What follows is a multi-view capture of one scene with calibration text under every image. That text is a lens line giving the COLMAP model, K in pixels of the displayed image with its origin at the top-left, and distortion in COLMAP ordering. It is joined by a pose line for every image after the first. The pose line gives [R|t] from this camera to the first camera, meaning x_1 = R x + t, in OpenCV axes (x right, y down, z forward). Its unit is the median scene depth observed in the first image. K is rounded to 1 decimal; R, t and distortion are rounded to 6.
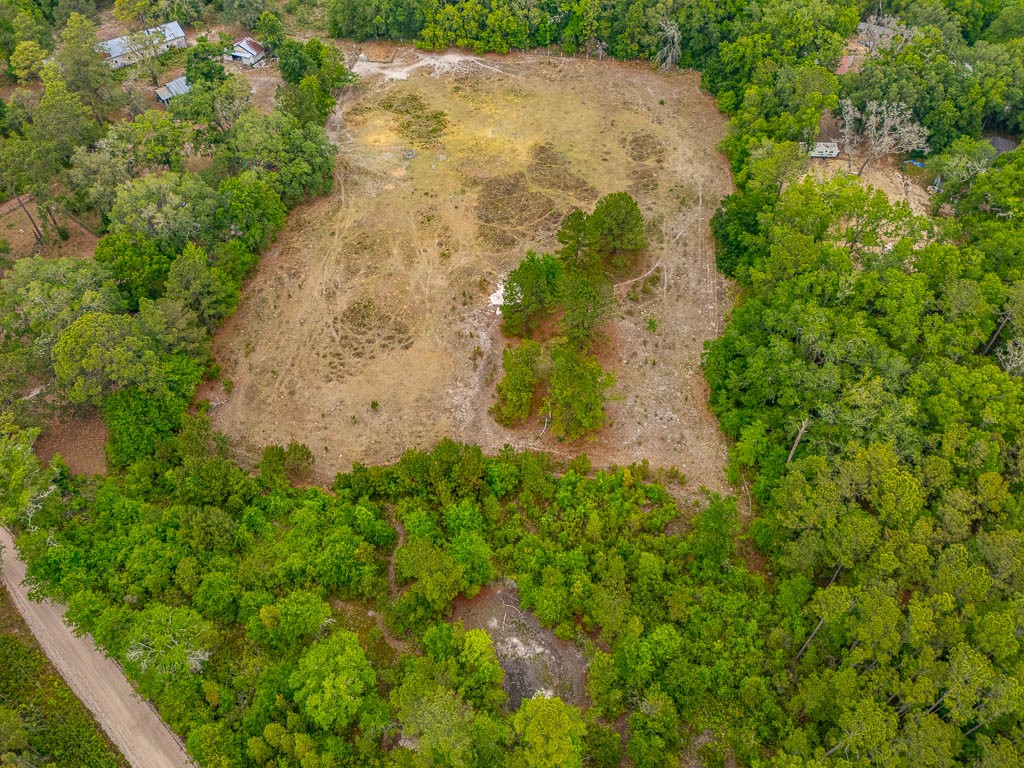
lens RADIAL K [[770.8, 0, 507.8], [0, 770.8, 382.0], [0, 0, 1]] dist [0.068979, -0.099506]
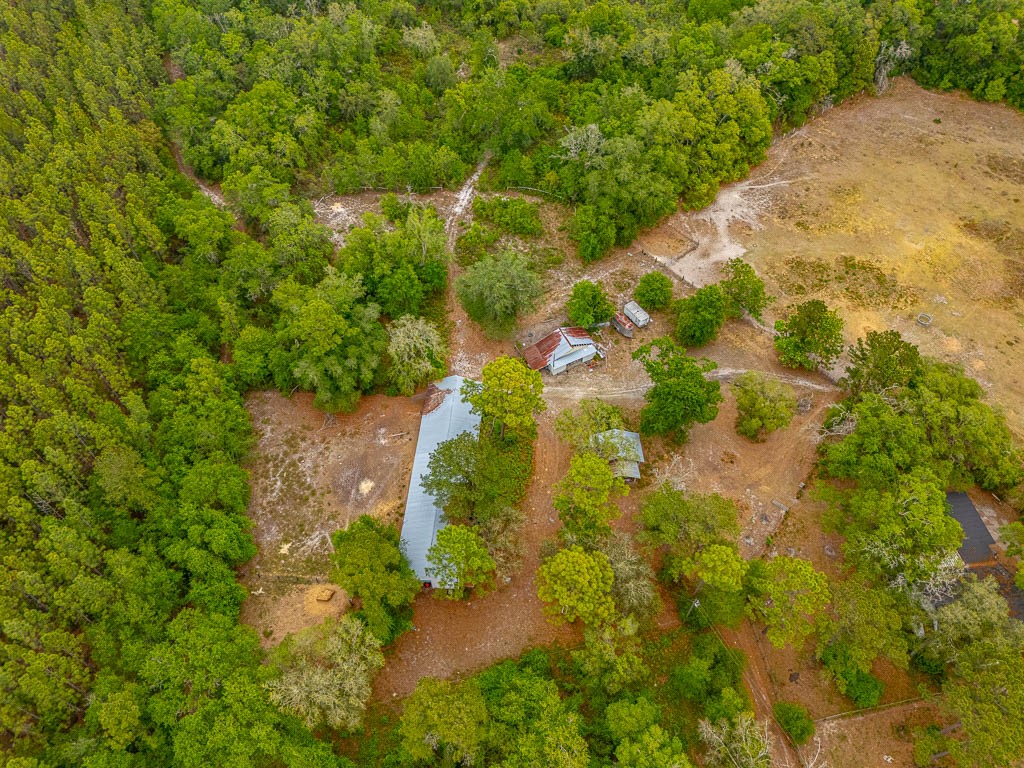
lens RADIAL K [[770.8, 0, 508.8], [0, 770.8, 384.2], [0, 0, 1]] dist [0.068979, -0.099506]
pose [[0.642813, -0.613977, 0.458066, -0.850180], [0.592089, 0.777641, 0.211435, -0.697945], [-0.486027, 0.135302, 0.863407, 0.554133]]
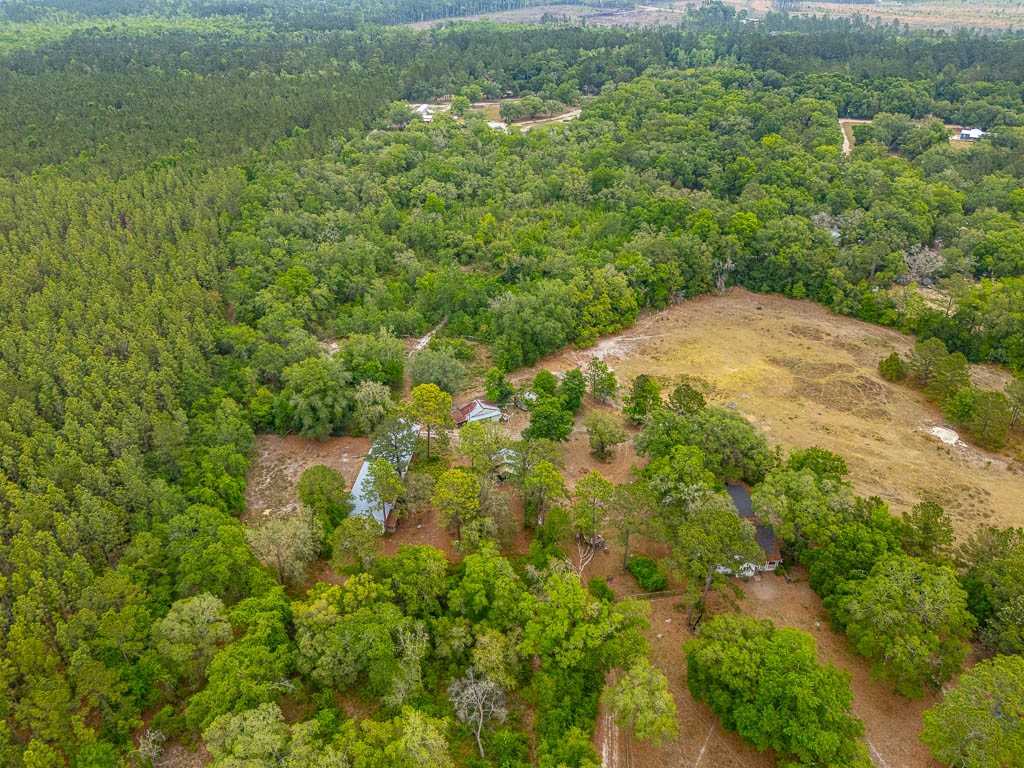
lens RADIAL K [[770.8, 0, 509.4], [0, 770.8, 382.5], [0, 0, 1]] dist [0.068979, -0.099506]
pose [[0.661050, -0.376763, 0.648894, -1.127821], [0.575698, 0.809309, -0.116579, -0.395268], [-0.481233, 0.450632, 0.751895, 0.299875]]
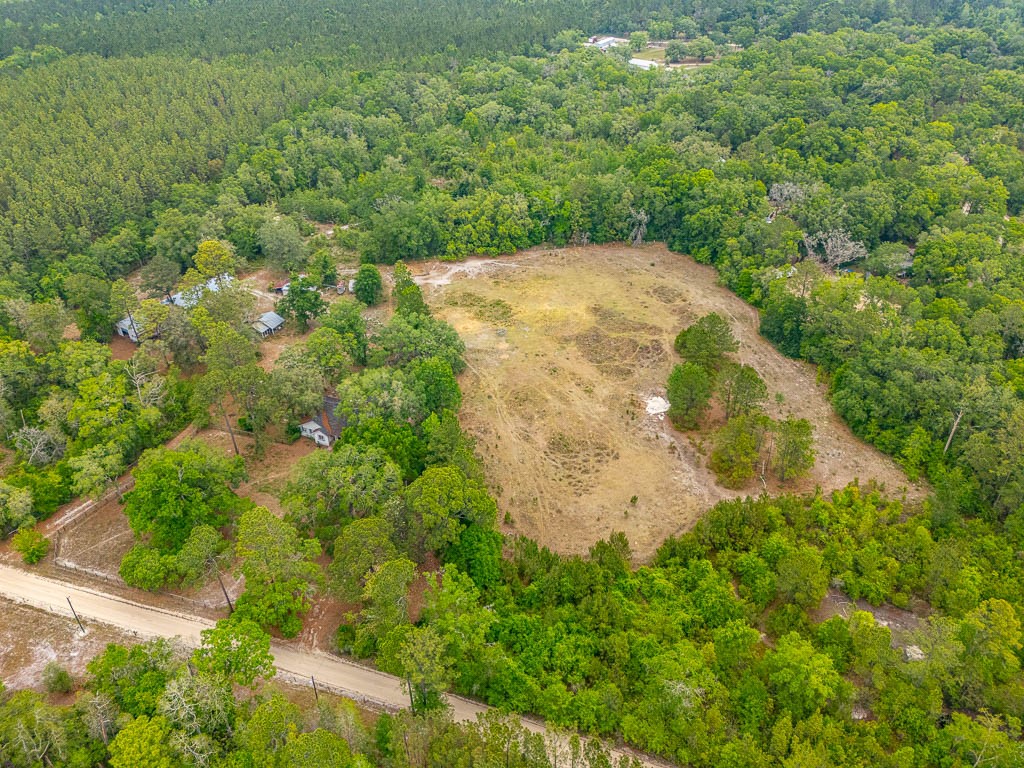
lens RADIAL K [[770.8, 0, 507.4], [0, 770.8, 381.2], [0, 0, 1]] dist [0.068979, -0.099506]
pose [[0.930541, -0.202427, 0.305149, -0.526294], [0.279005, 0.931647, -0.232789, 0.063891], [-0.237169, 0.301758, 0.923414, -0.091449]]
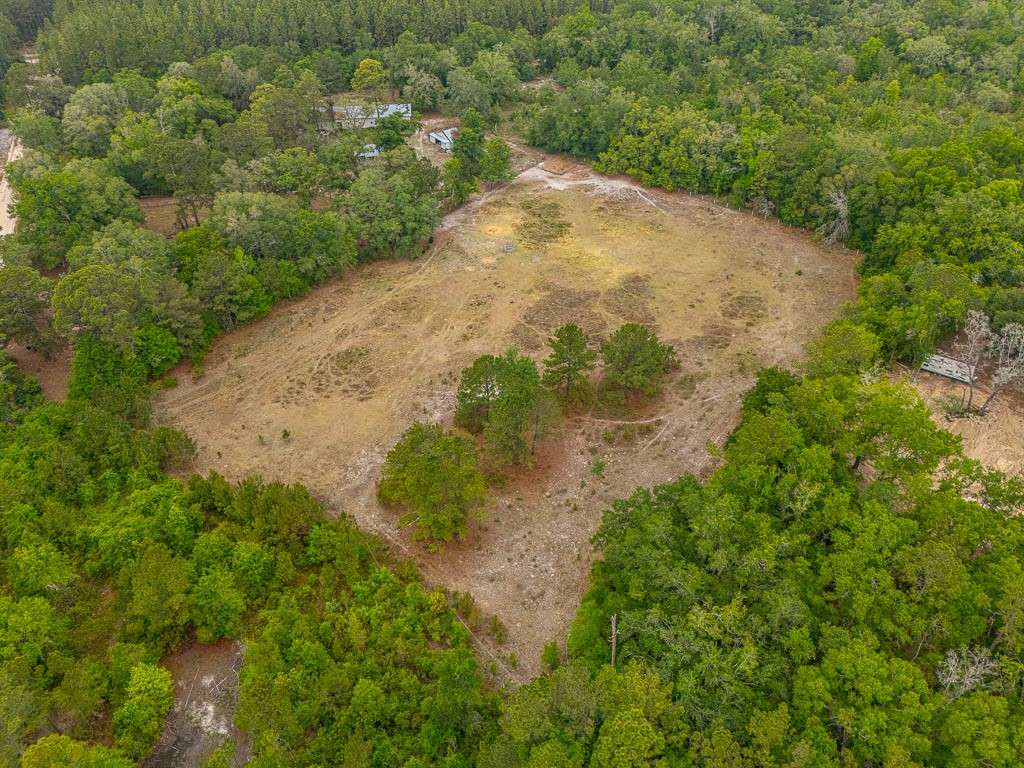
lens RADIAL K [[770.8, 0, 508.3], [0, 770.8, 381.2], [0, 0, 1]] dist [0.068979, -0.099506]
pose [[0.865451, 0.315740, -0.388977, 0.333903], [-0.384399, 0.916423, -0.111386, -0.023854], [0.321298, 0.245921, 0.914489, 0.131647]]
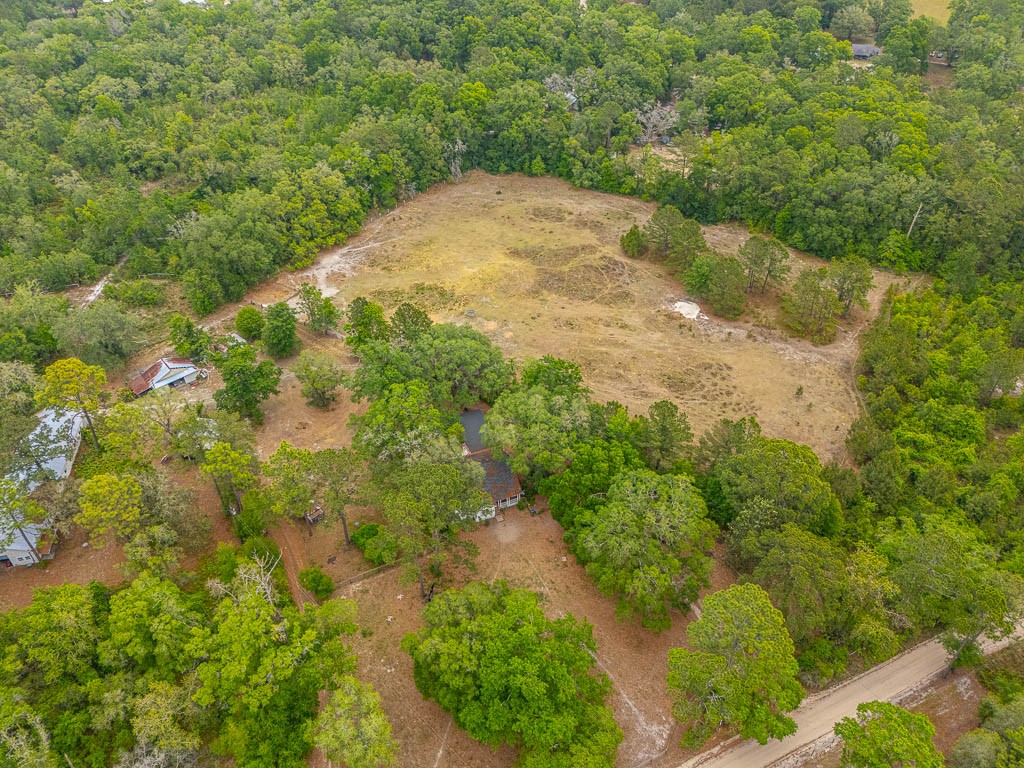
lens RADIAL K [[770.8, 0, 509.9], [0, 770.8, 383.6], [0, 0, 1]] dist [0.068979, -0.099506]
pose [[0.422702, -0.569876, 0.704673, -0.918433], [0.701843, 0.697771, 0.143290, -0.355009], [-0.573358, 0.434001, 0.694913, 0.322940]]
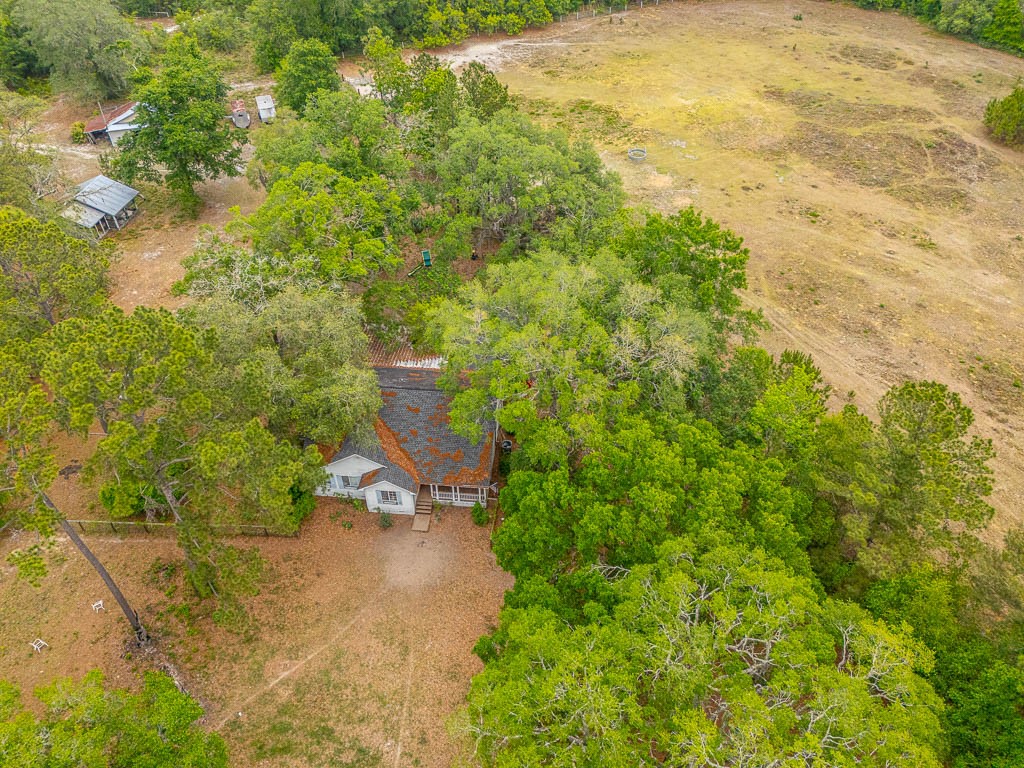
lens RADIAL K [[770.8, 0, 507.3], [0, 770.8, 384.0], [0, 0, 1]] dist [0.068979, -0.099506]
pose [[0.799789, -0.401695, 0.446071, -0.546205], [0.461908, 0.886422, -0.029947, -0.181697], [-0.383378, 0.229995, 0.894497, 0.602959]]
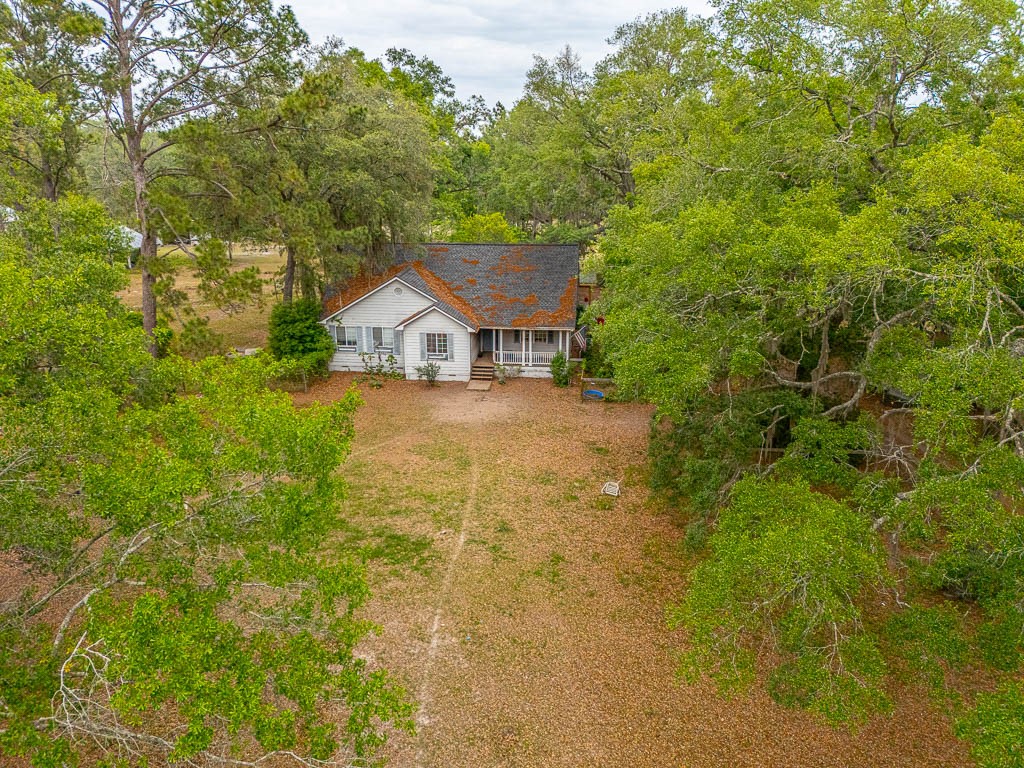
lens RADIAL K [[770.8, 0, 512.0], [0, 770.8, 381.9], [0, 0, 1]] dist [0.068979, -0.099506]
pose [[0.797808, -0.165746, 0.579682, -0.580191], [0.459767, 0.789225, -0.407110, -0.055546], [-0.390022, 0.591314, 0.705854, 0.757734]]
